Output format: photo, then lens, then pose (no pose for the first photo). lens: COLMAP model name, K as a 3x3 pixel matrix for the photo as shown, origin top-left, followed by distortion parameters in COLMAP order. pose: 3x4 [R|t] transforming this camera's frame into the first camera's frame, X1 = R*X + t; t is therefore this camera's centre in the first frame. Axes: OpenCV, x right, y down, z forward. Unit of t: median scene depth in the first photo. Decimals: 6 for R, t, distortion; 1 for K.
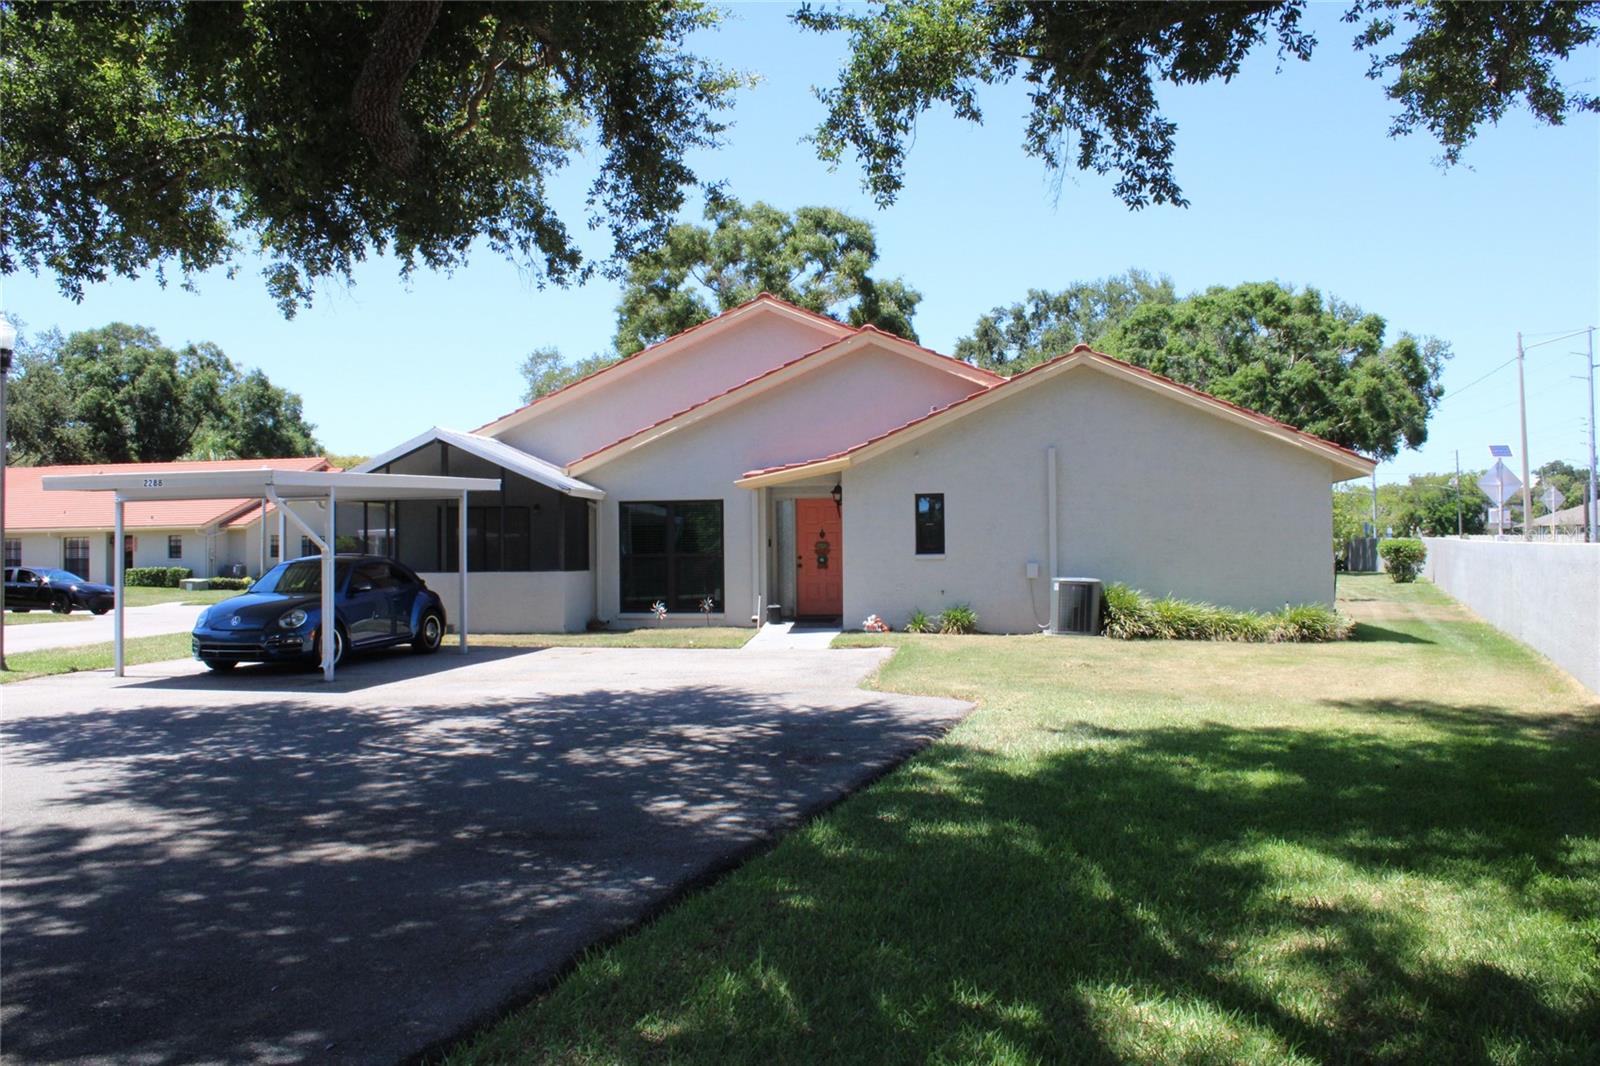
lens RADIAL K [[1338.0, 0, 805.8], [0, 1338.0, 511.0], [0, 0, 1]] dist [-0.155023, 0.128462]
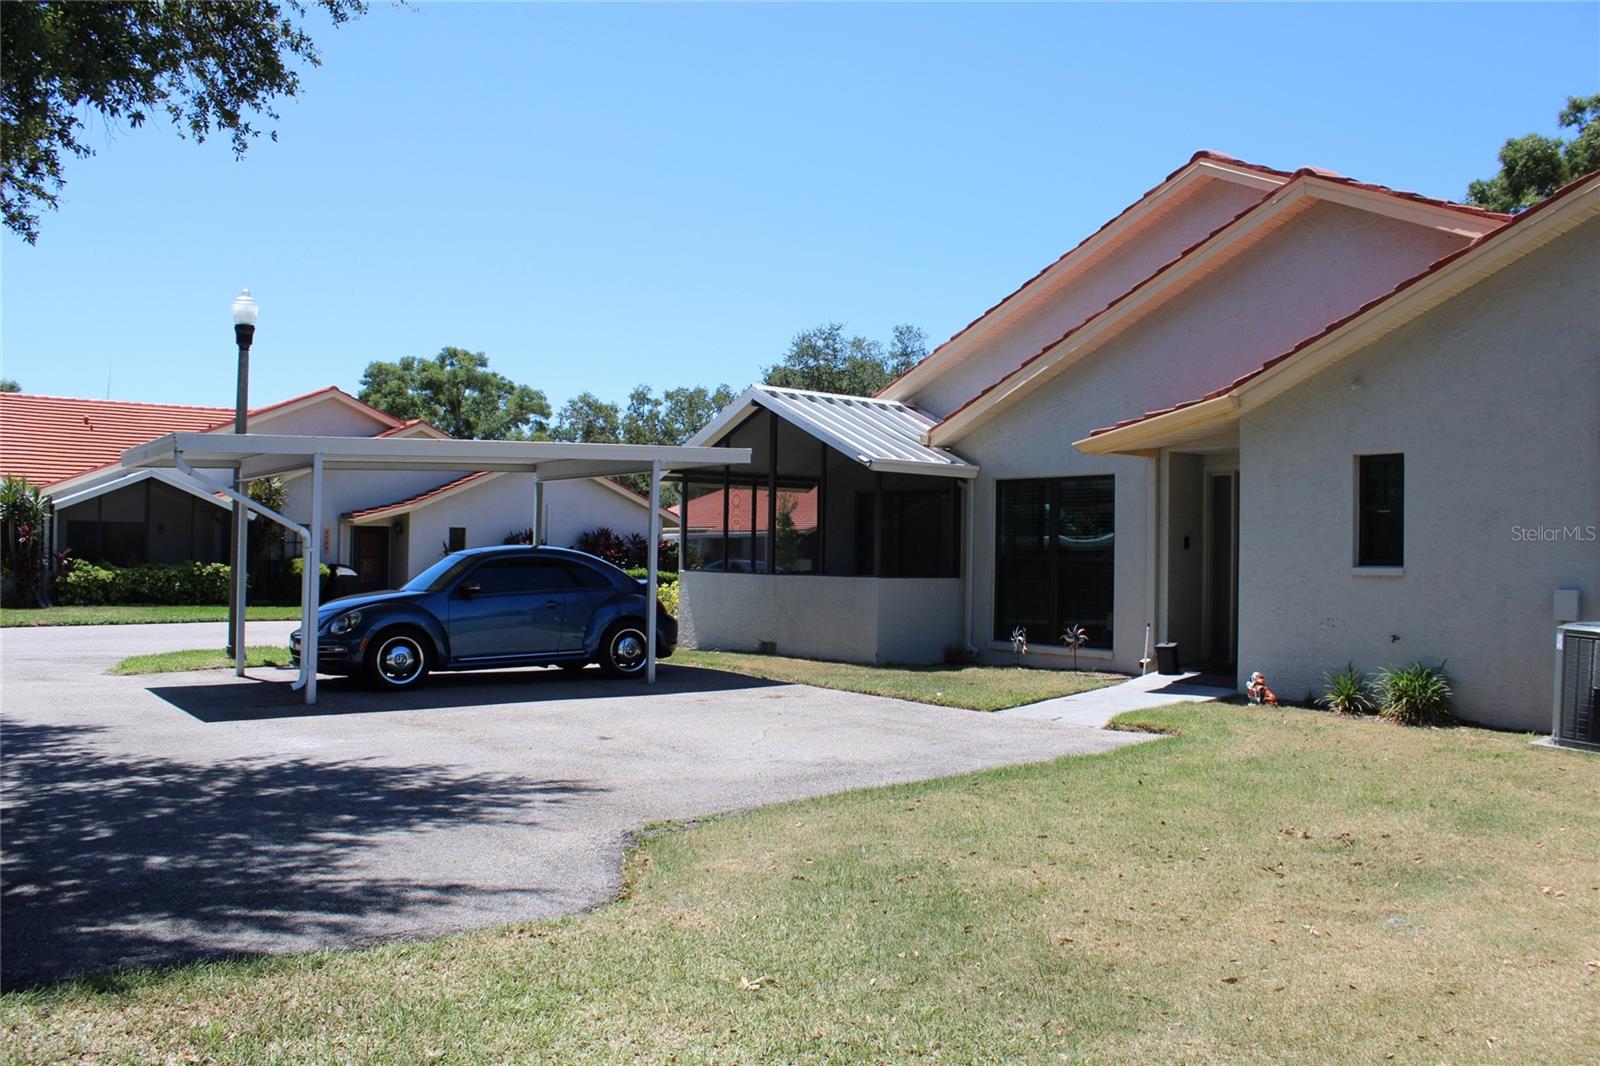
lens RADIAL K [[1338.0, 0, 805.8], [0, 1338.0, 511.0], [0, 0, 1]] dist [-0.155023, 0.128462]
pose [[0.731535, -0.001066, -0.681803, 0.305118], [-0.003600, 0.999979, -0.005425, 0.015235], [0.681794, 0.006423, 0.731516, 0.495079]]
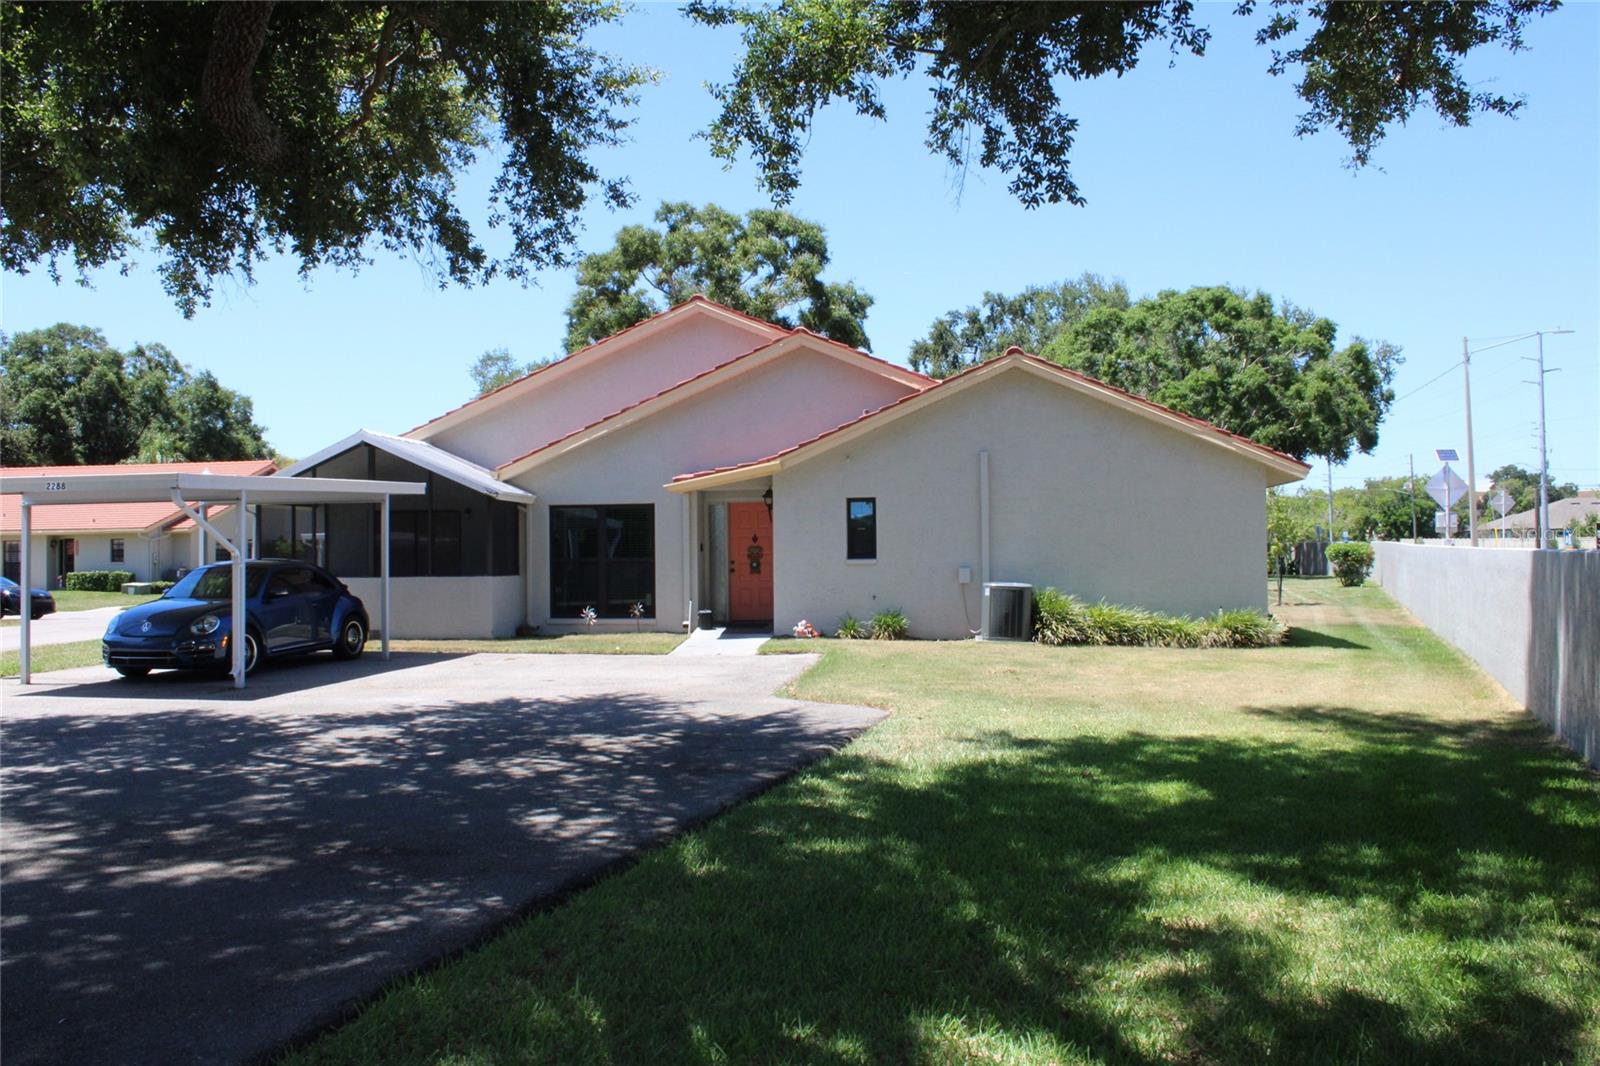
lens RADIAL K [[1338.0, 0, 805.8], [0, 1338.0, 511.0], [0, 0, 1]] dist [-0.155023, 0.128462]
pose [[0.999655, 0.000668, 0.026272, 0.027843], [-0.000601, 0.999997, -0.002565, -0.000637], [-0.026274, 0.002548, 0.999652, 0.012265]]
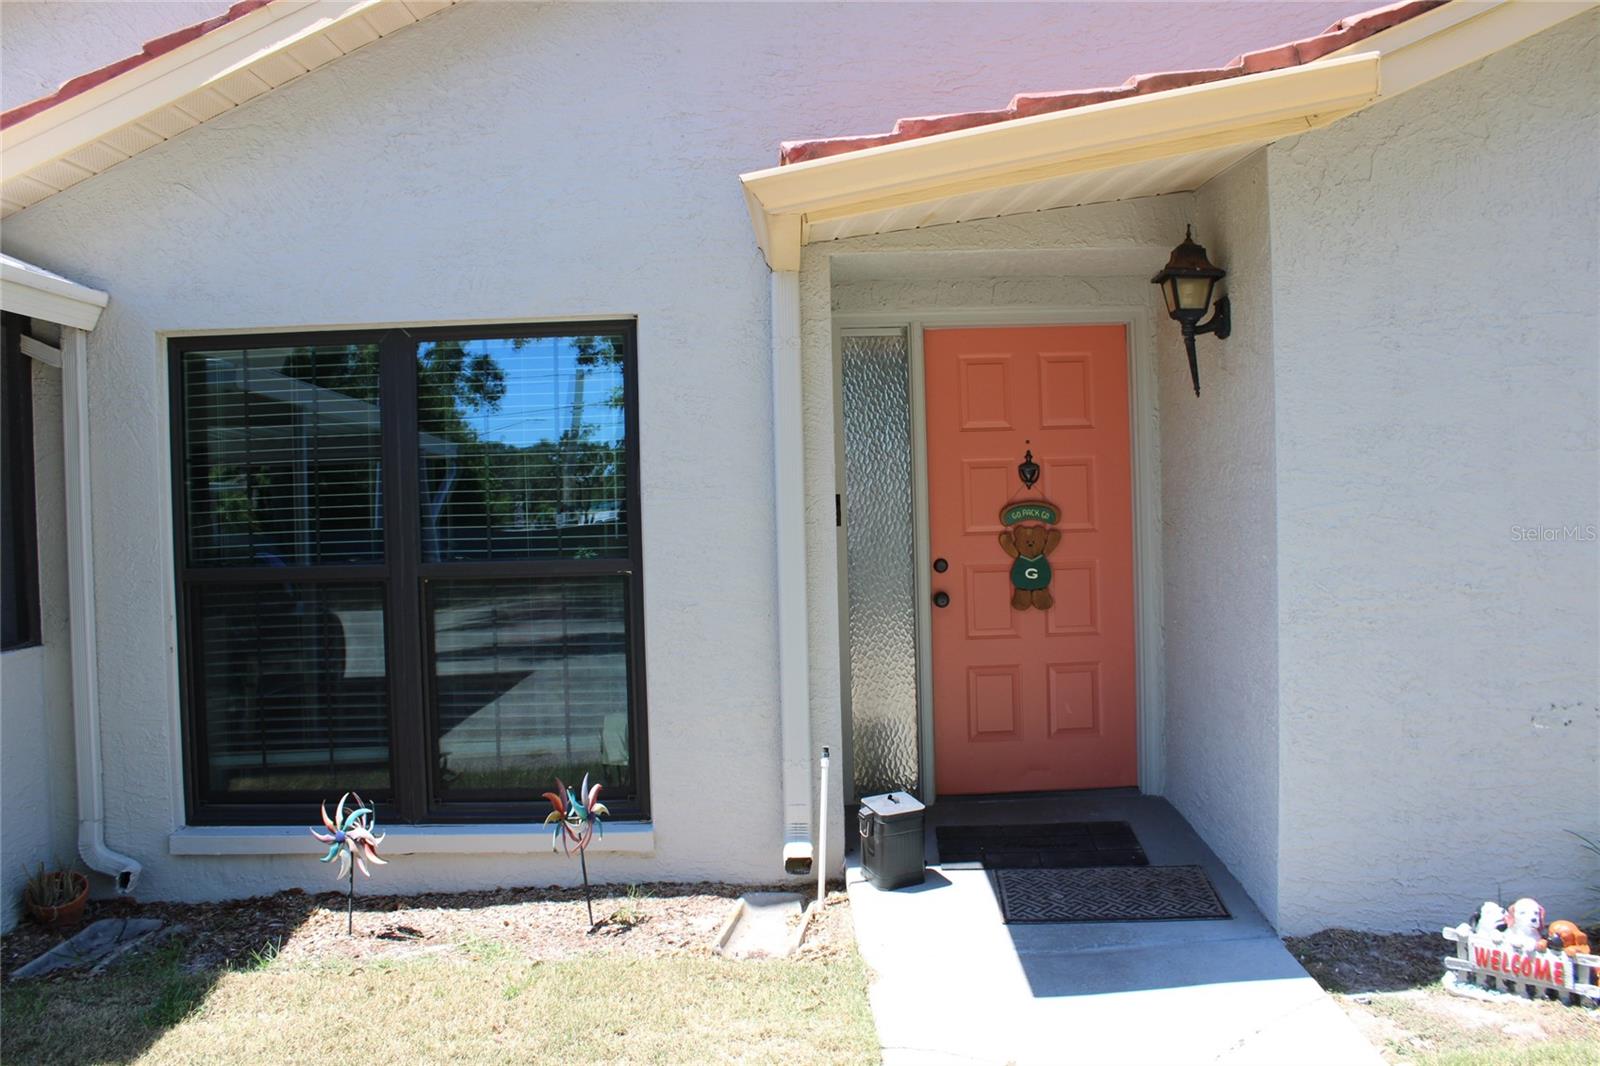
lens RADIAL K [[1338.0, 0, 805.8], [0, 1338.0, 511.0], [0, 0, 1]] dist [-0.155023, 0.128462]
pose [[0.986755, -0.015986, 0.161429, -0.080947], [0.009913, 0.999215, 0.038354, 0.017575], [-0.161915, -0.036246, 0.986139, 0.892739]]
